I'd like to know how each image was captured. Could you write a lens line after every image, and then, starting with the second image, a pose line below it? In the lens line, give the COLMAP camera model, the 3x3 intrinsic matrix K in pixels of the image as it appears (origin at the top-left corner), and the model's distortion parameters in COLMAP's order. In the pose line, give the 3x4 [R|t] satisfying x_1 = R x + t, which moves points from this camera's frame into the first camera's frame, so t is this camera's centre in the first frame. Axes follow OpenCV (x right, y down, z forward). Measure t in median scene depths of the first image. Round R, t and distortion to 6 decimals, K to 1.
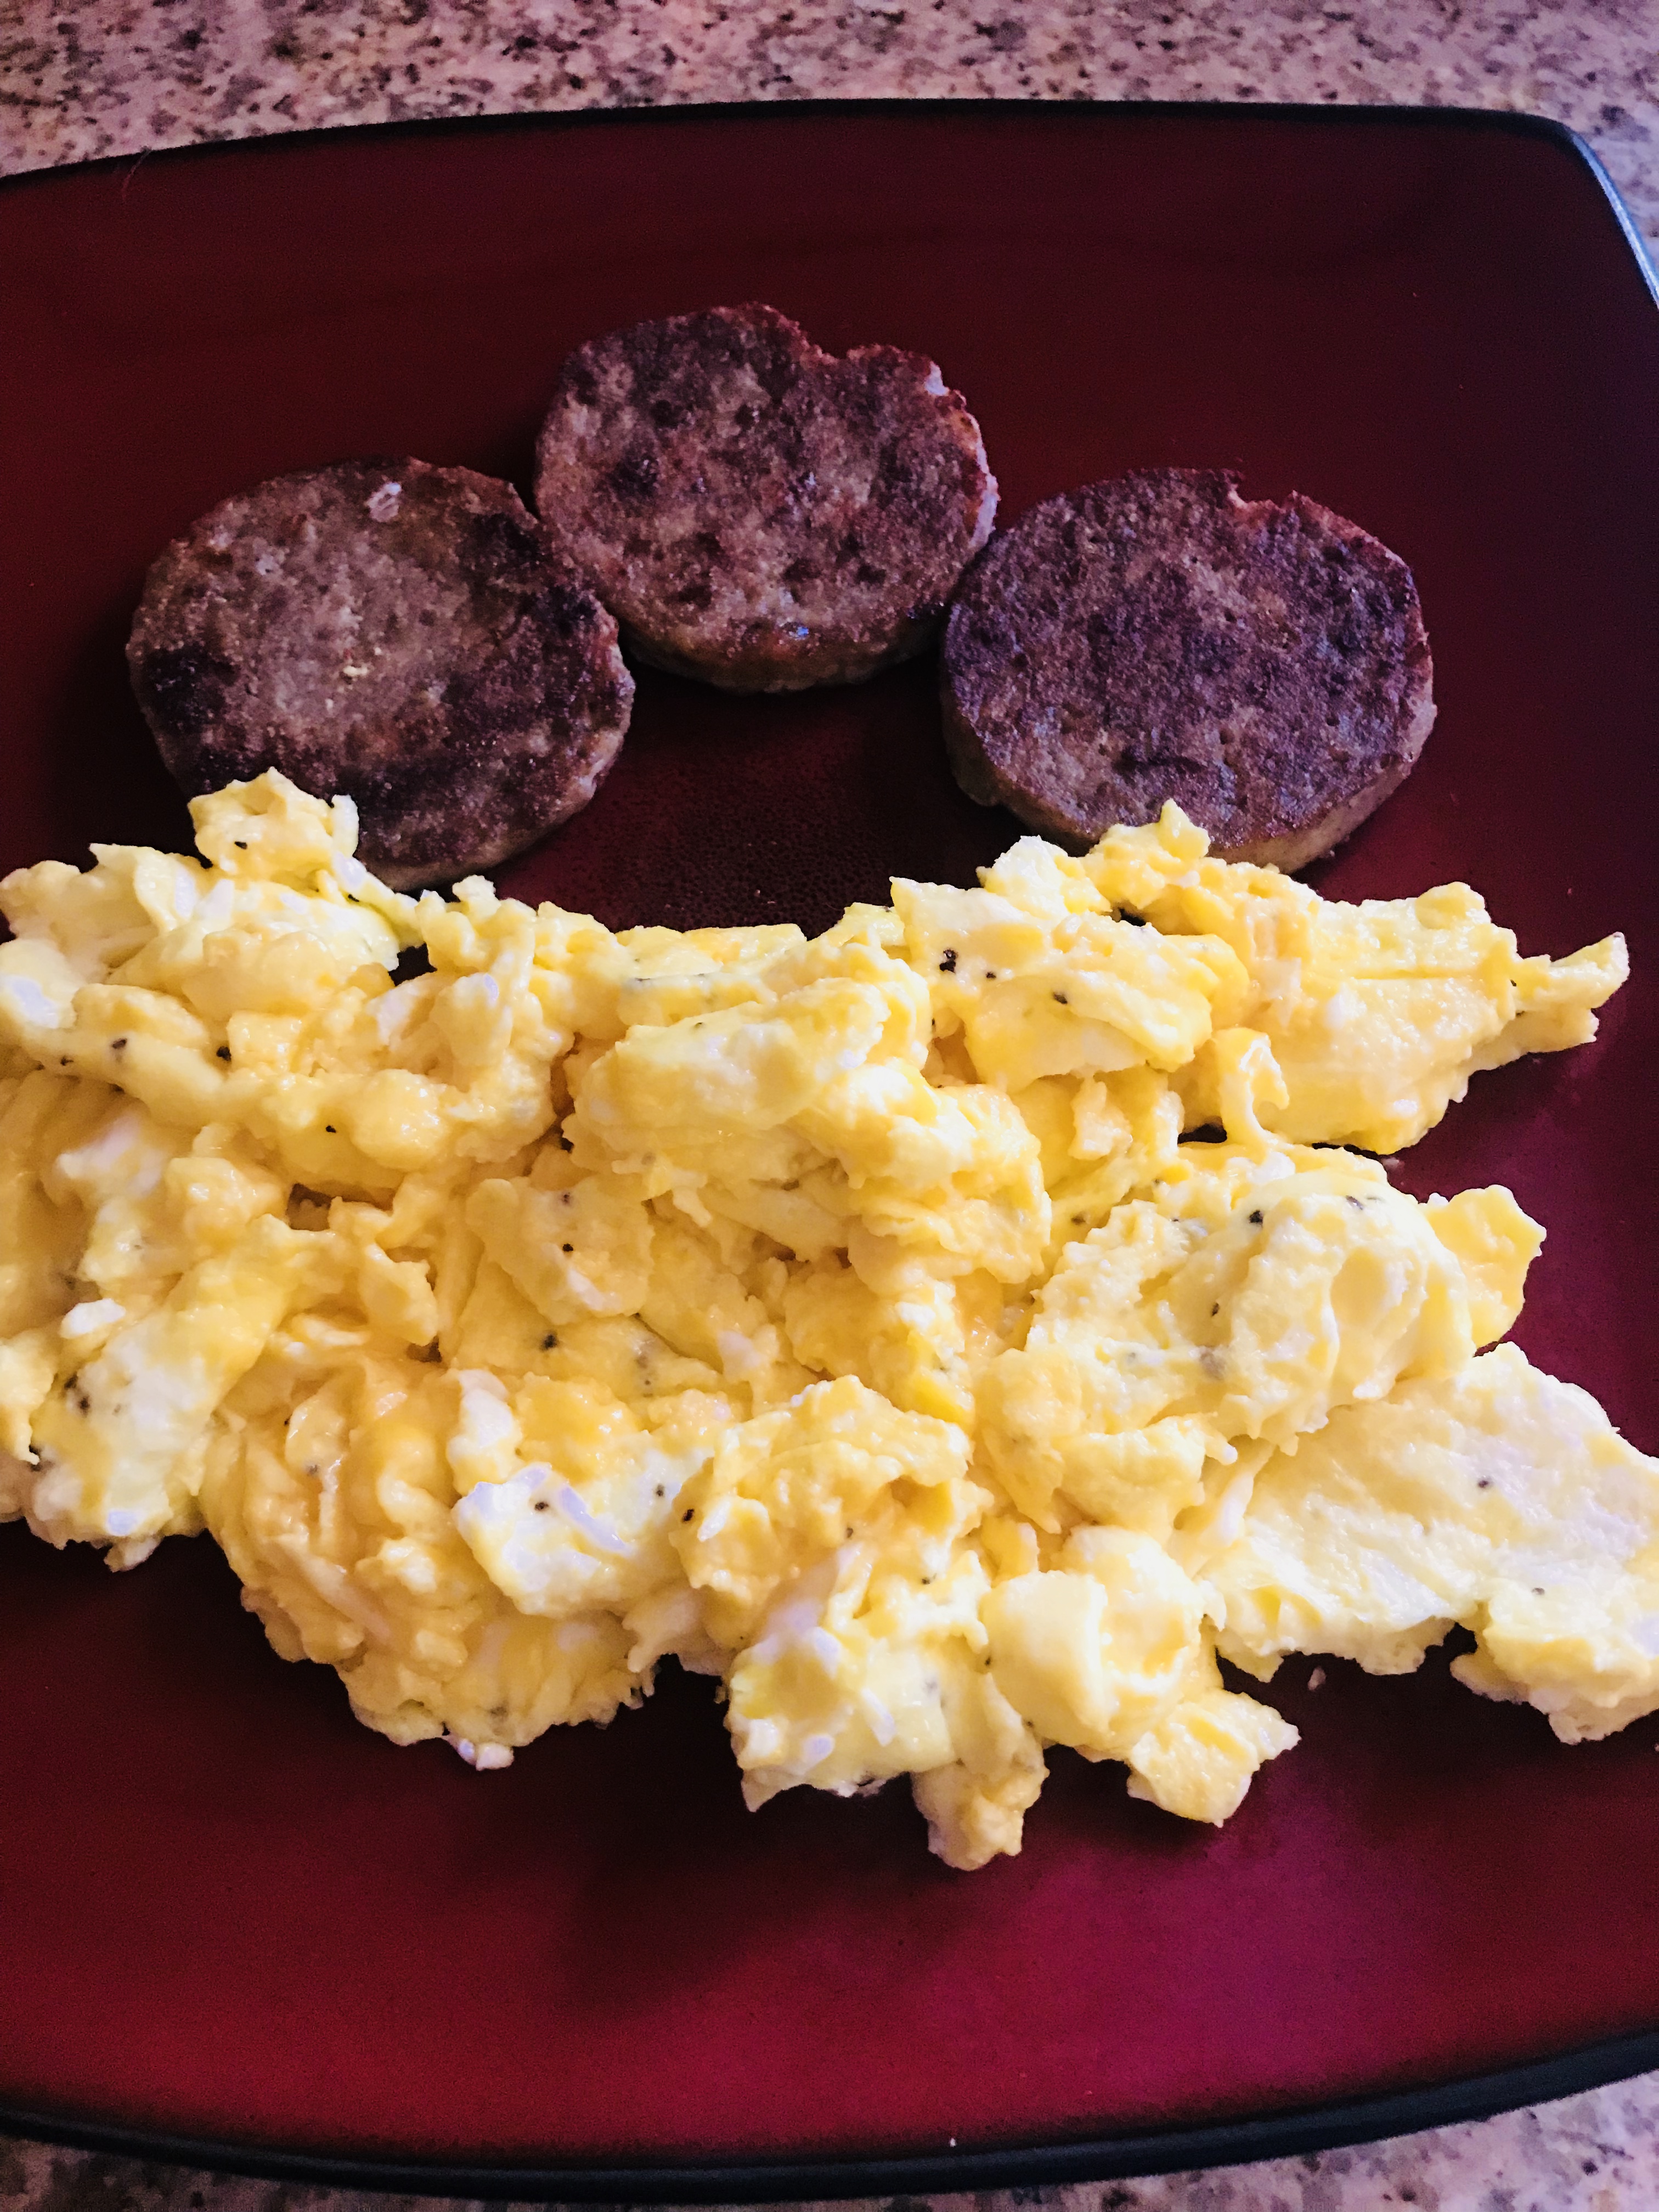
lens RADIAL K [[1947.4, 0, 829.5], [0, 1947.4, 1106.0], [0, 0, 1]] dist [-0.005146, -0.024063]
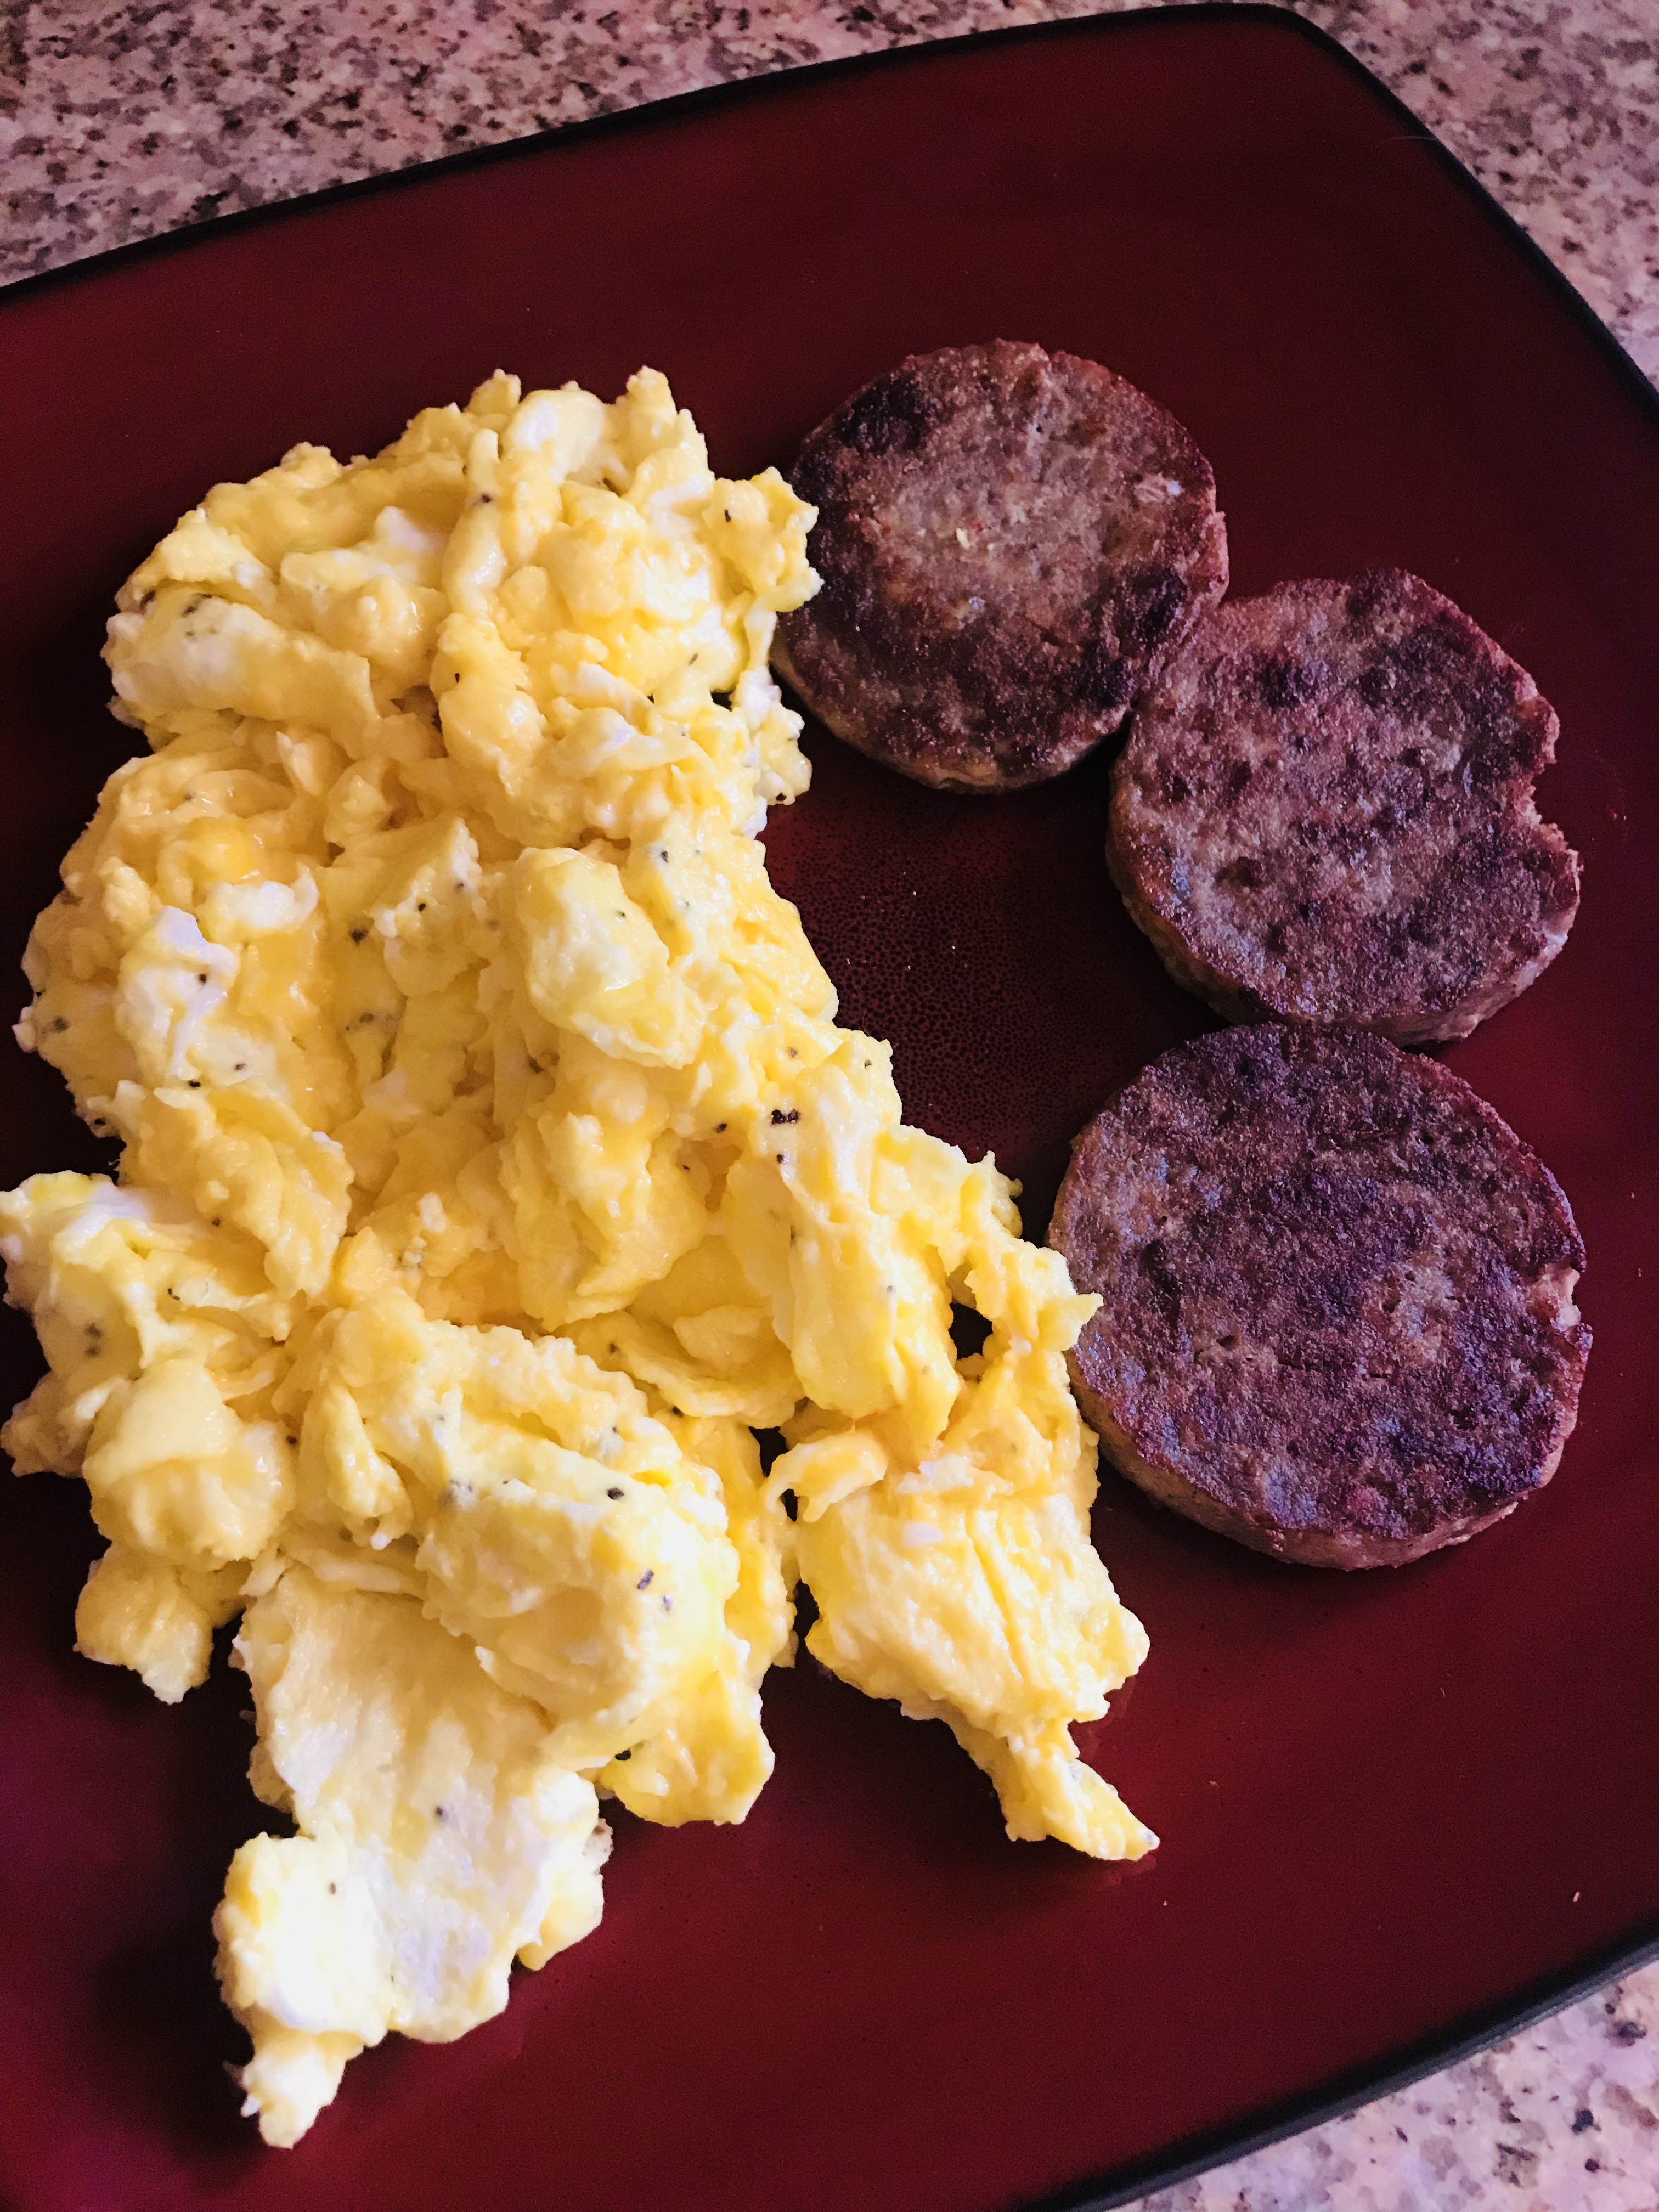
lens RADIAL K [[1947.4, 0, 829.5], [0, 1947.4, 1106.0], [0, 0, 1]] dist [-0.005146, -0.024063]
pose [[0.331766, 0.888393, -0.317317, 0.334157], [-0.875734, 0.415098, 0.246541, -0.301295], [0.350743, 0.196091, 0.915711, 0.100648]]
